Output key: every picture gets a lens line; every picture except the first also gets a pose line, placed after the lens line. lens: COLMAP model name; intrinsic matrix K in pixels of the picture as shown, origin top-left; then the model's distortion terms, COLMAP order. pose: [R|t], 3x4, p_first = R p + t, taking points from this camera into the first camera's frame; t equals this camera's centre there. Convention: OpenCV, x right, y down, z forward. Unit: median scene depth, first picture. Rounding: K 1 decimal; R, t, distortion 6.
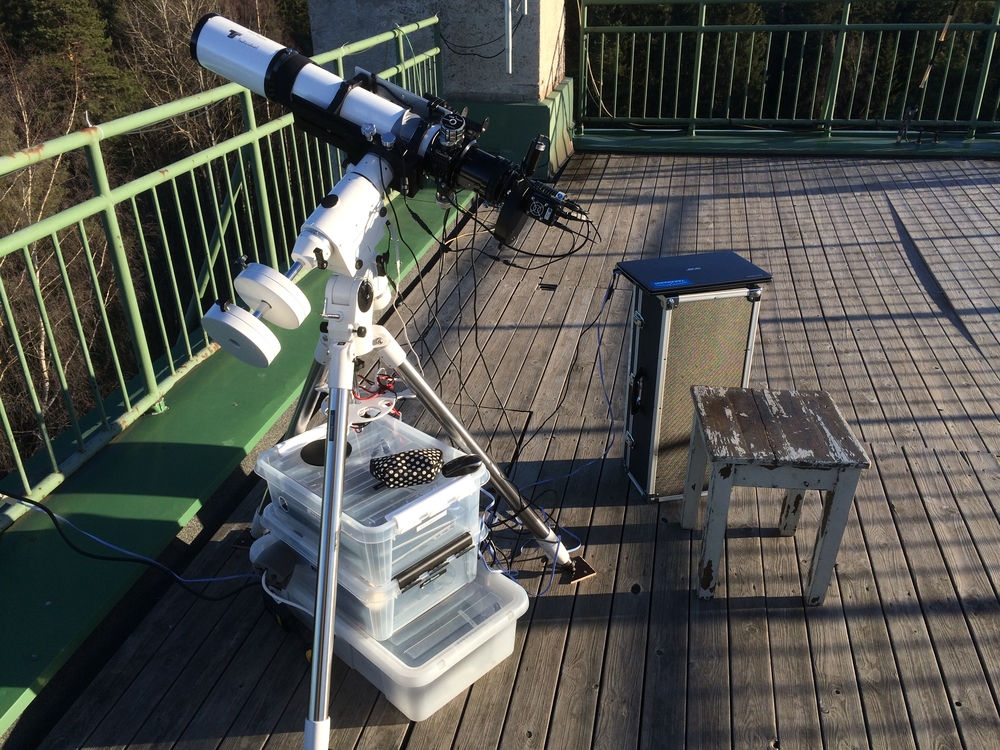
lens RADIAL K [[865.9, 0, 500.1], [0, 865.9, 385.0], [0, 0, 1]] dist [0.028685, -0.079405]
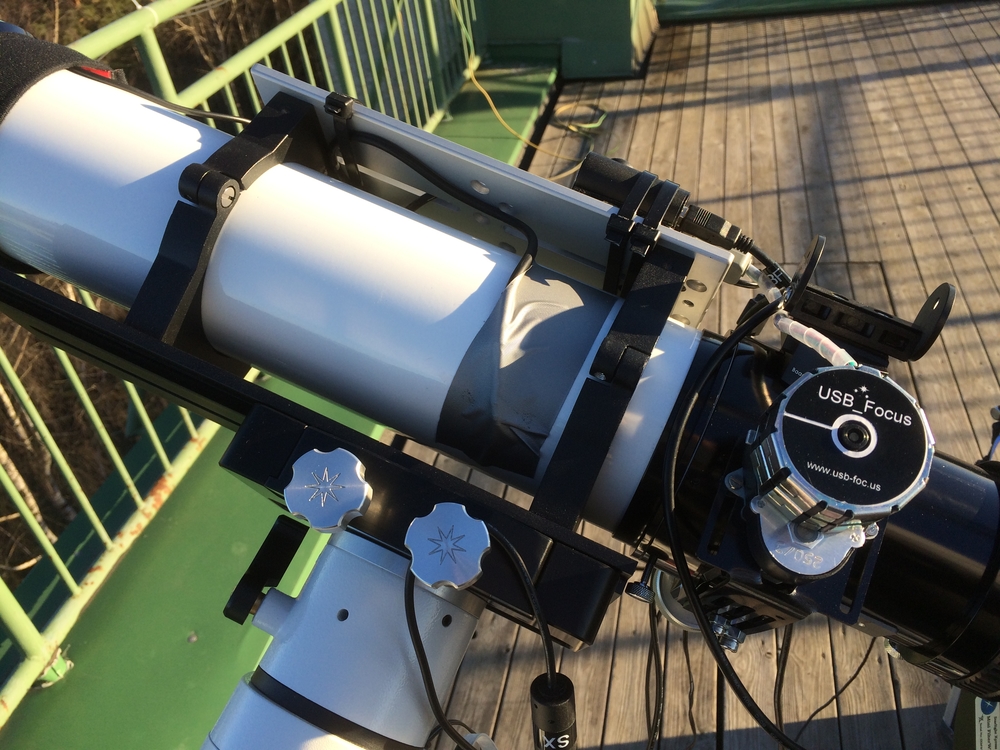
lens RADIAL K [[865.9, 0, 495.0], [0, 865.9, 368.2], [0, 0, 1]] dist [0.028685, -0.079405]
pose [[0.993422, -0.091986, -0.068196, -0.033566], [0.100254, 0.986455, 0.129831, -0.107944], [0.055330, -0.135814, 0.989188, 0.267008]]
